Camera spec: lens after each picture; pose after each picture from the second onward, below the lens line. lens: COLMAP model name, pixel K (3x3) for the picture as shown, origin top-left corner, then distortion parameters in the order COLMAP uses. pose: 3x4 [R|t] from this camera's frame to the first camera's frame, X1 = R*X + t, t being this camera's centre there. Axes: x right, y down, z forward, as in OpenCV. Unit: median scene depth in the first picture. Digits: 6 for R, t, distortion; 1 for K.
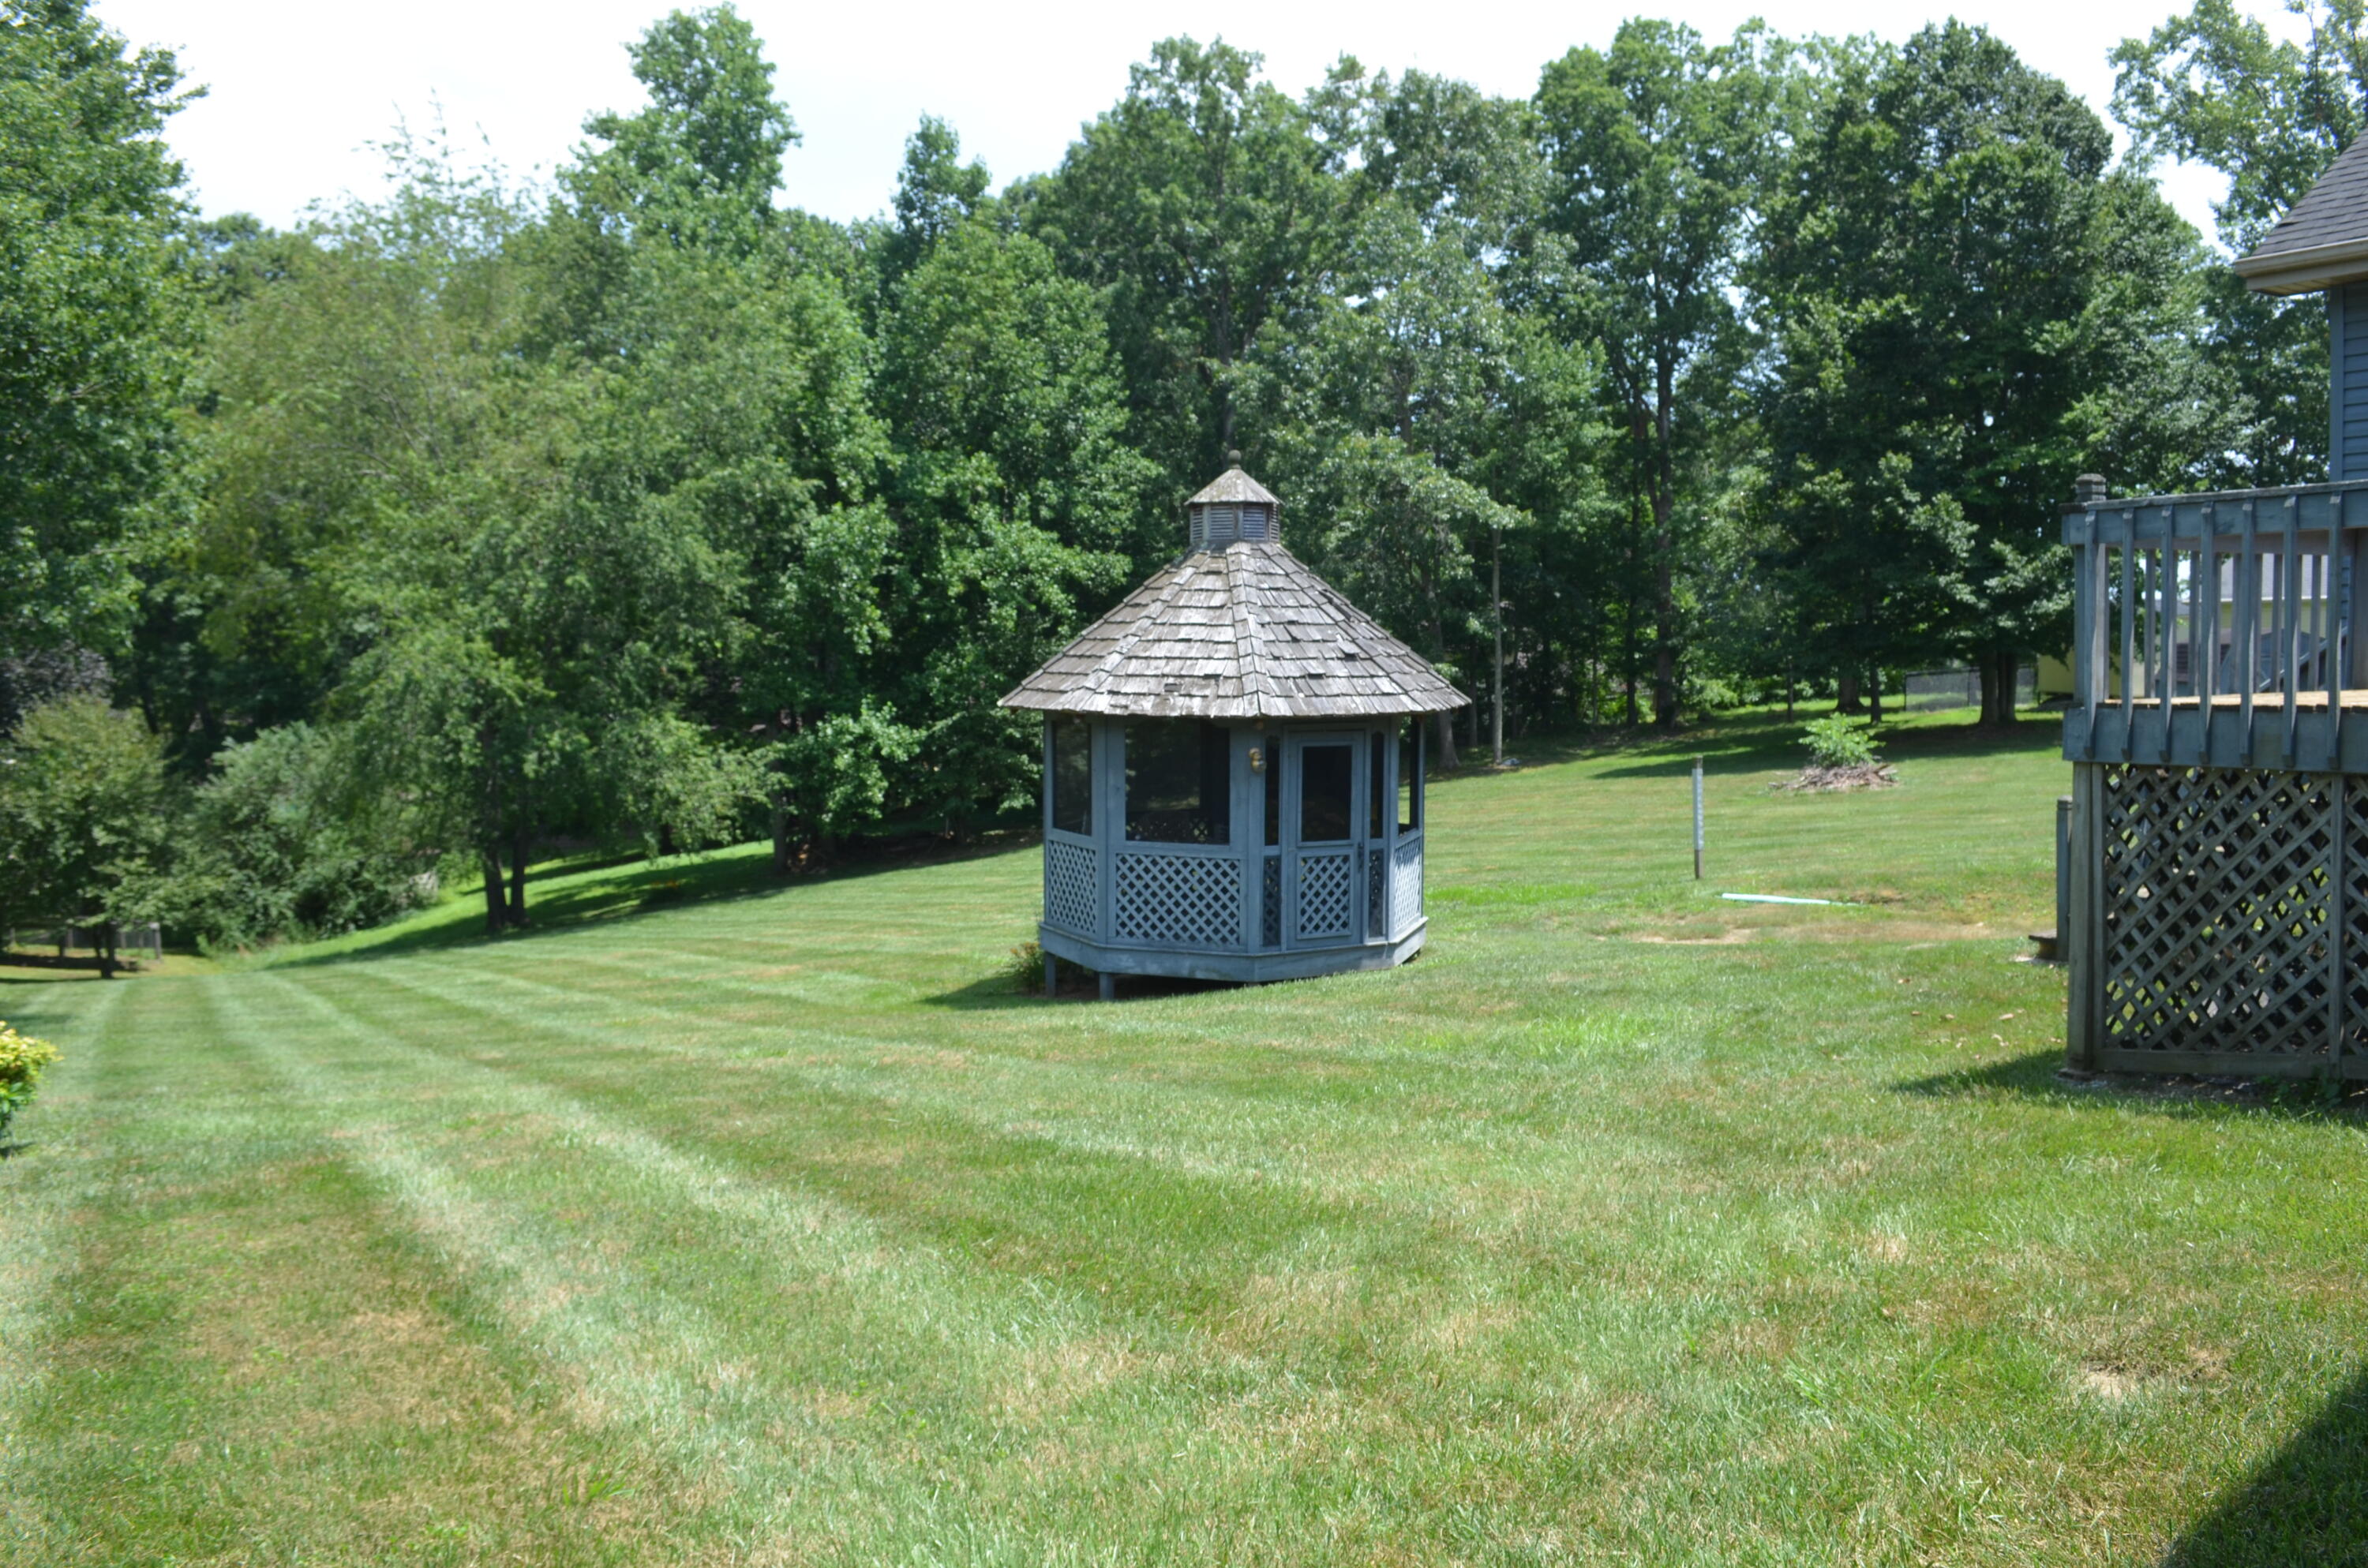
lens RADIAL K [[1901.7, 0, 1133.6], [0, 1901.7, 791.2], [0, 0, 1]] dist [-0.138341, -0.001278]
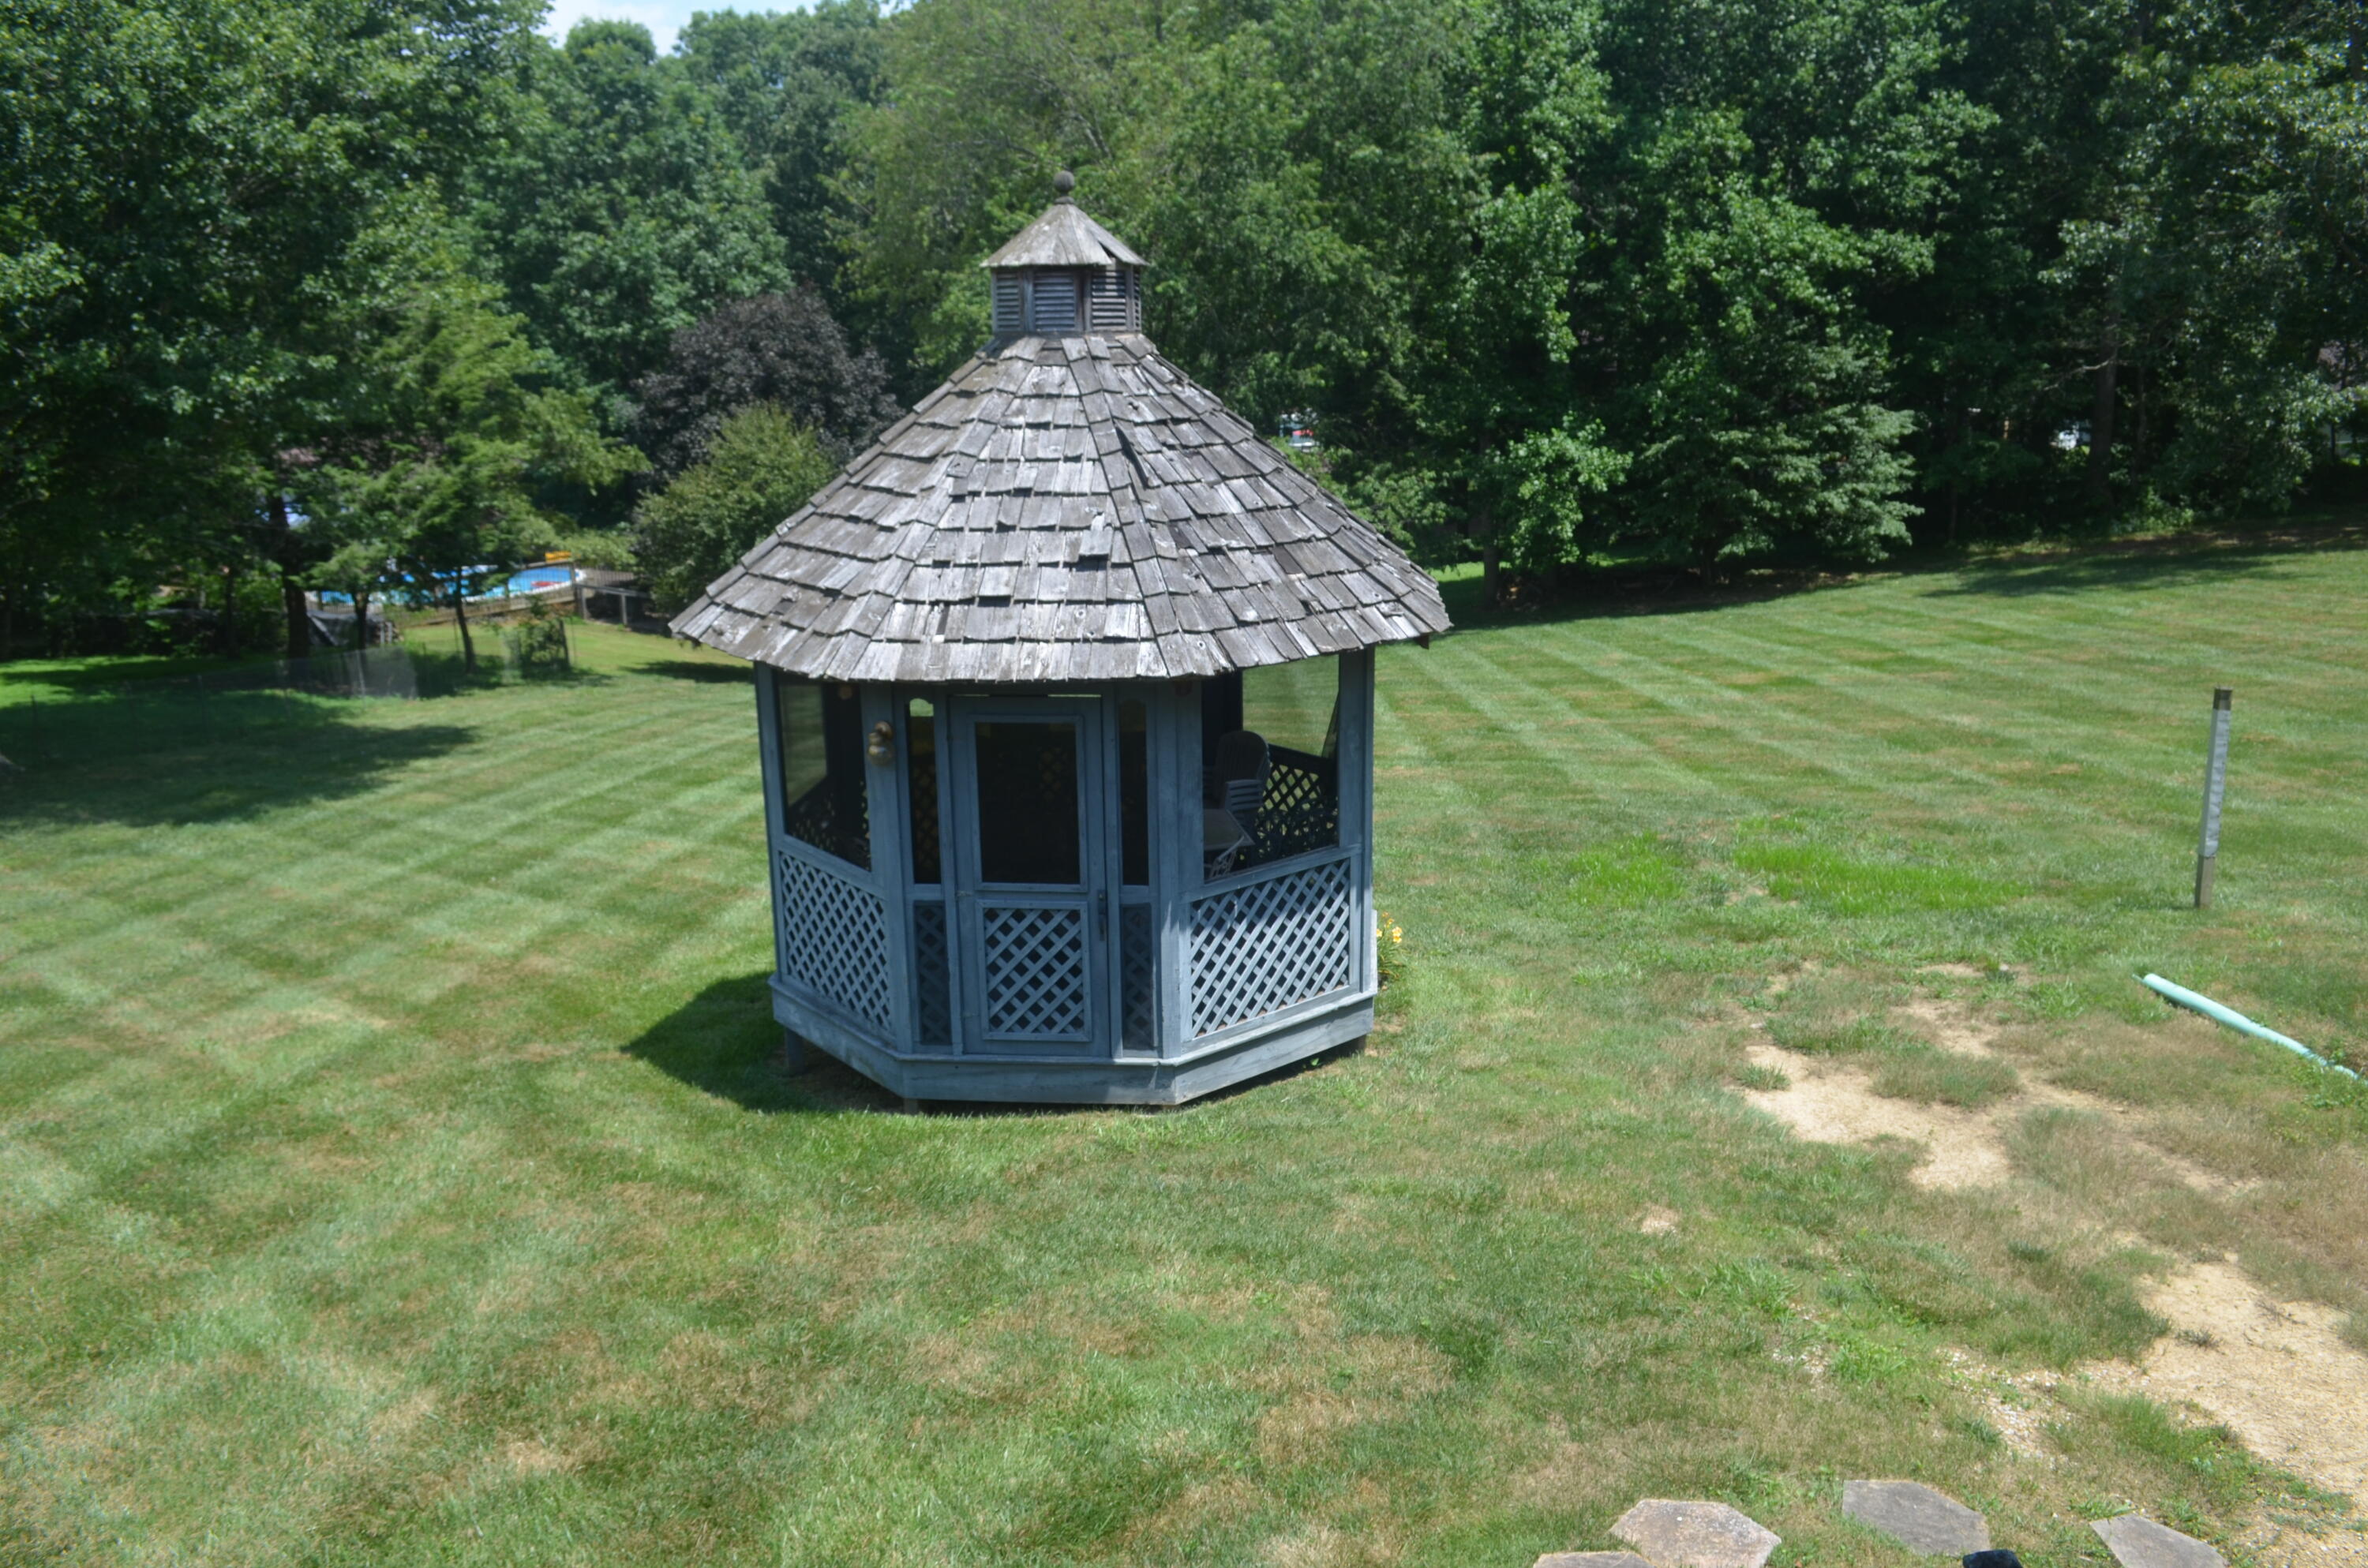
lens RADIAL K [[1837.0, 0, 1184.0], [0, 1837.0, 784.0], [0, 0, 1]] dist [-0.076409, -0.005315]
pose [[0.855424, 0.119609, -0.503928, 0.144997], [-0.024570, 0.981245, 0.191194, -0.038509], [0.517345, -0.151170, 0.842319, 0.194154]]
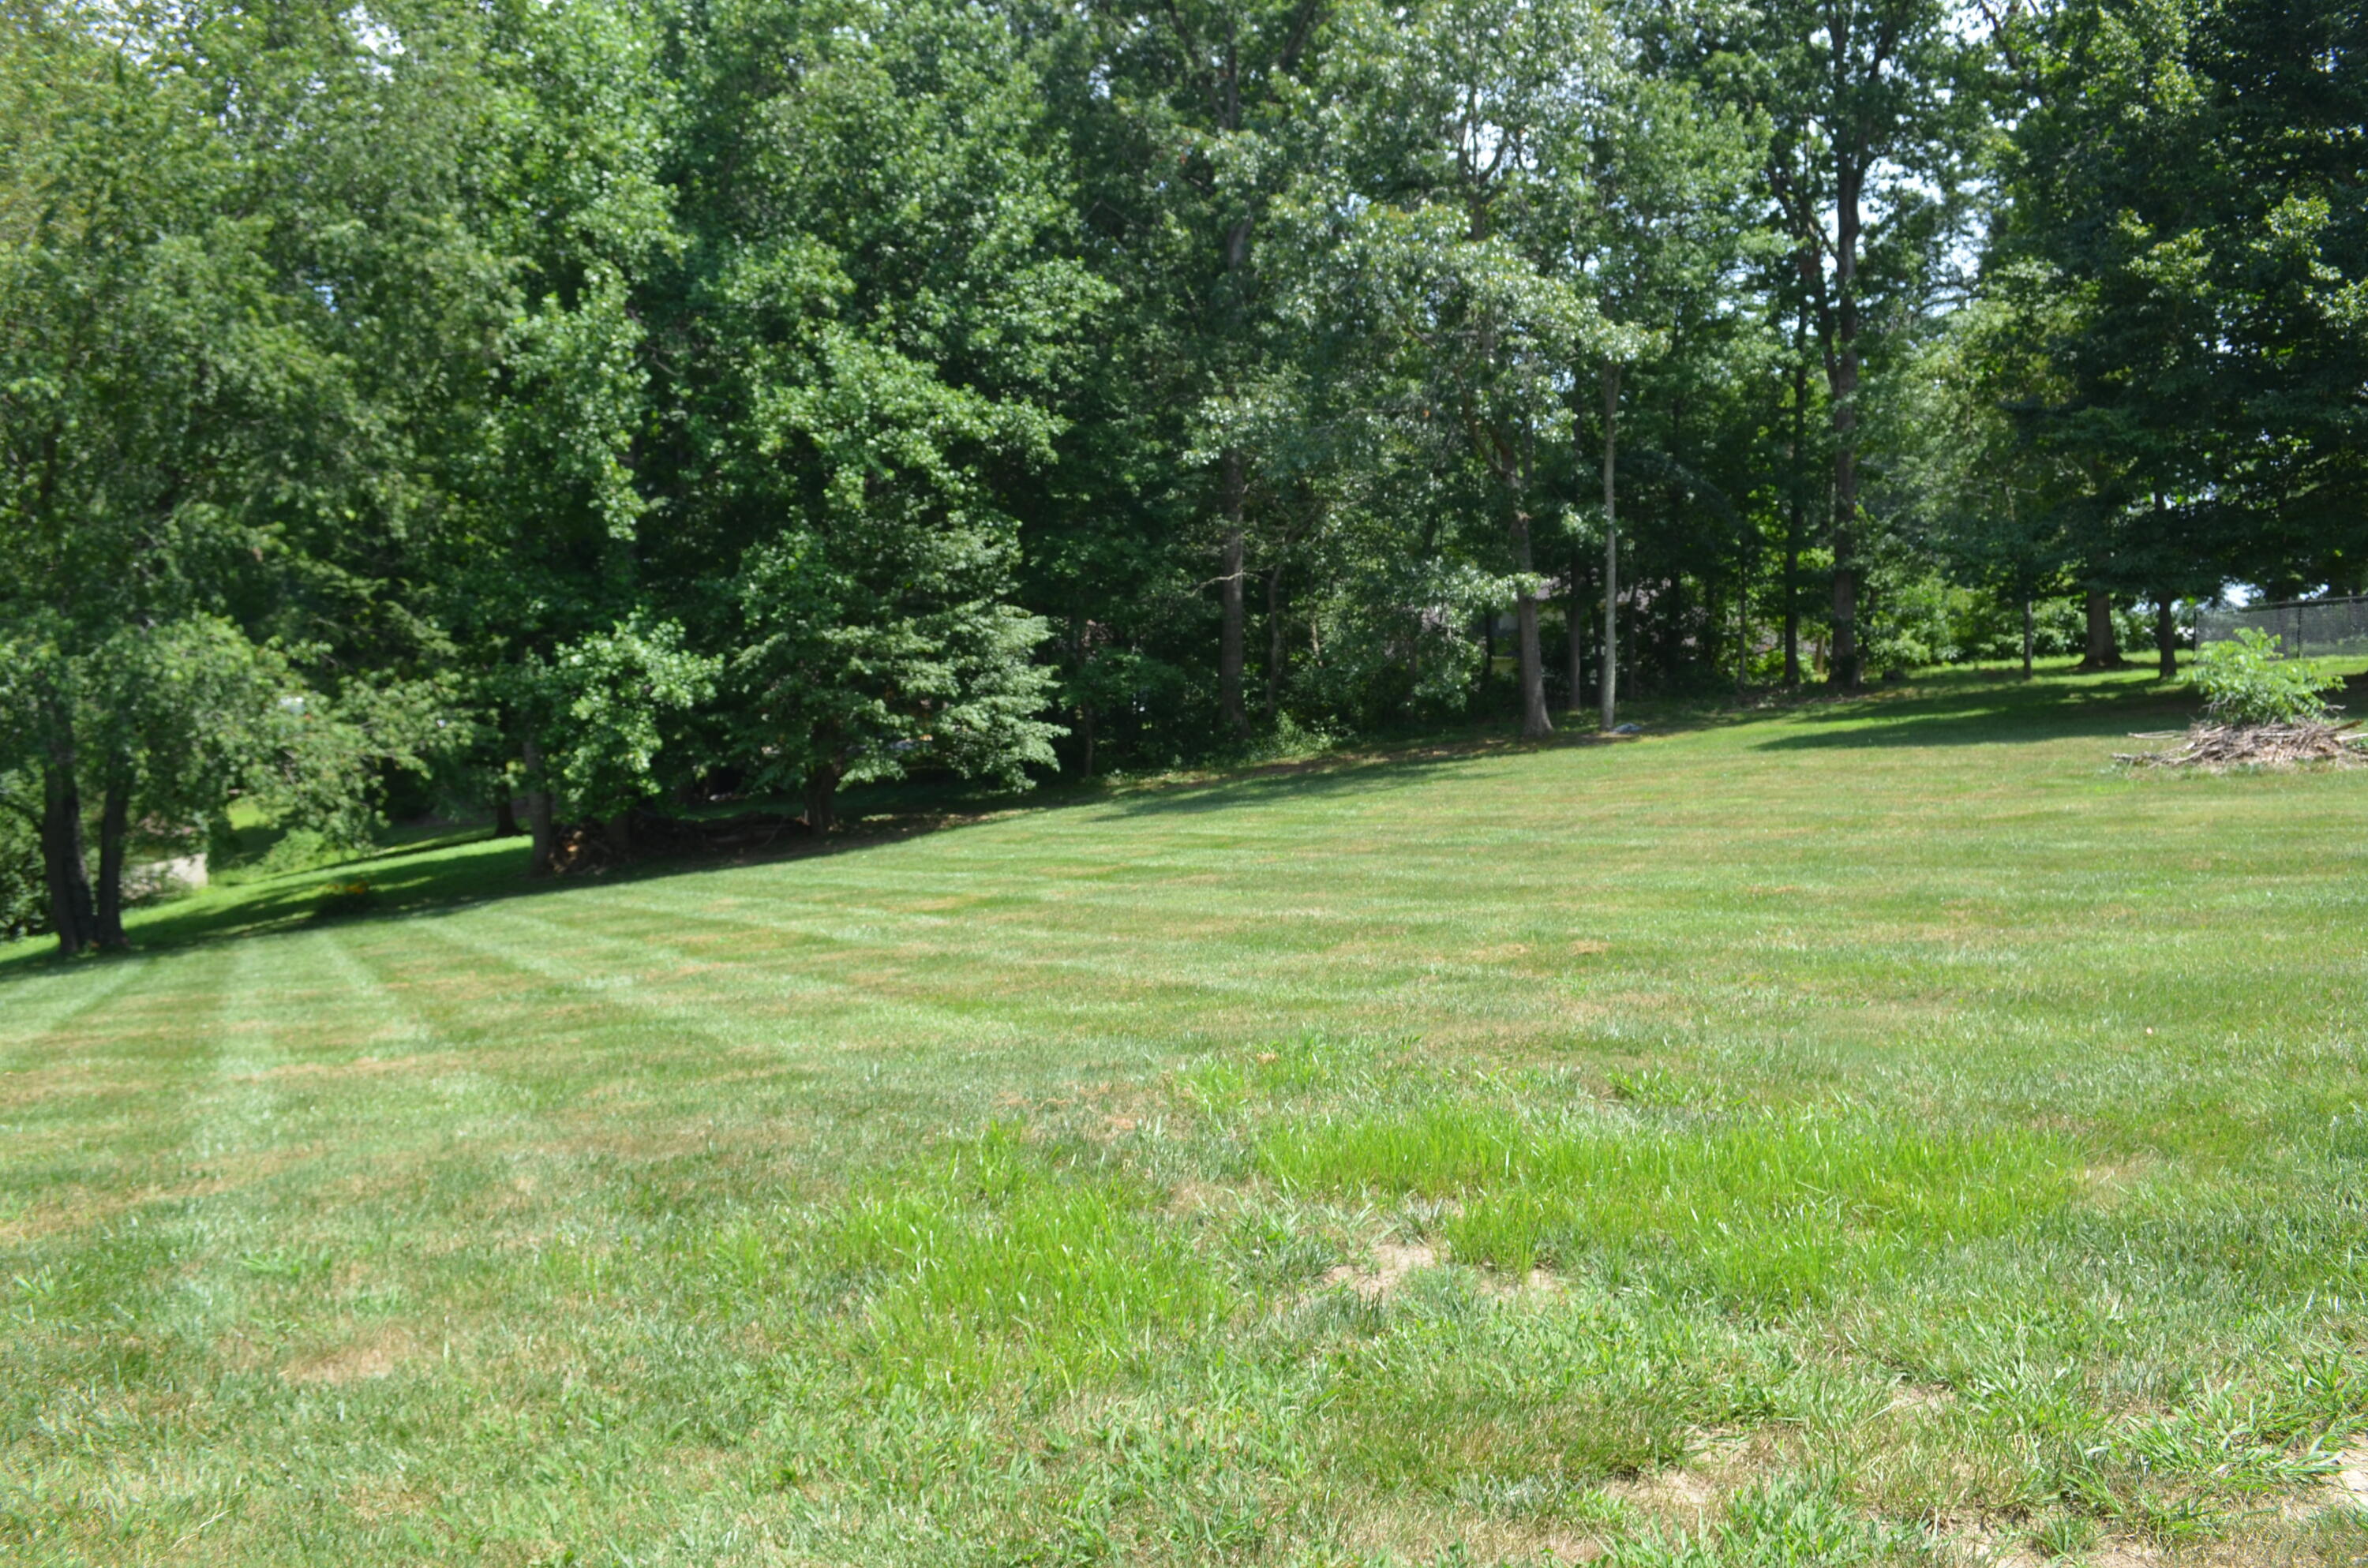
lens RADIAL K [[1837.0, 0, 1184.0], [0, 1837.0, 784.0], [0, 0, 1]] dist [-0.076409, -0.005315]
pose [[0.999163, 0.015523, -0.037838, 0.073385], [-0.015262, 0.999858, 0.007182, 0.003563], [0.037944, -0.006599, 0.999258, 0.376637]]
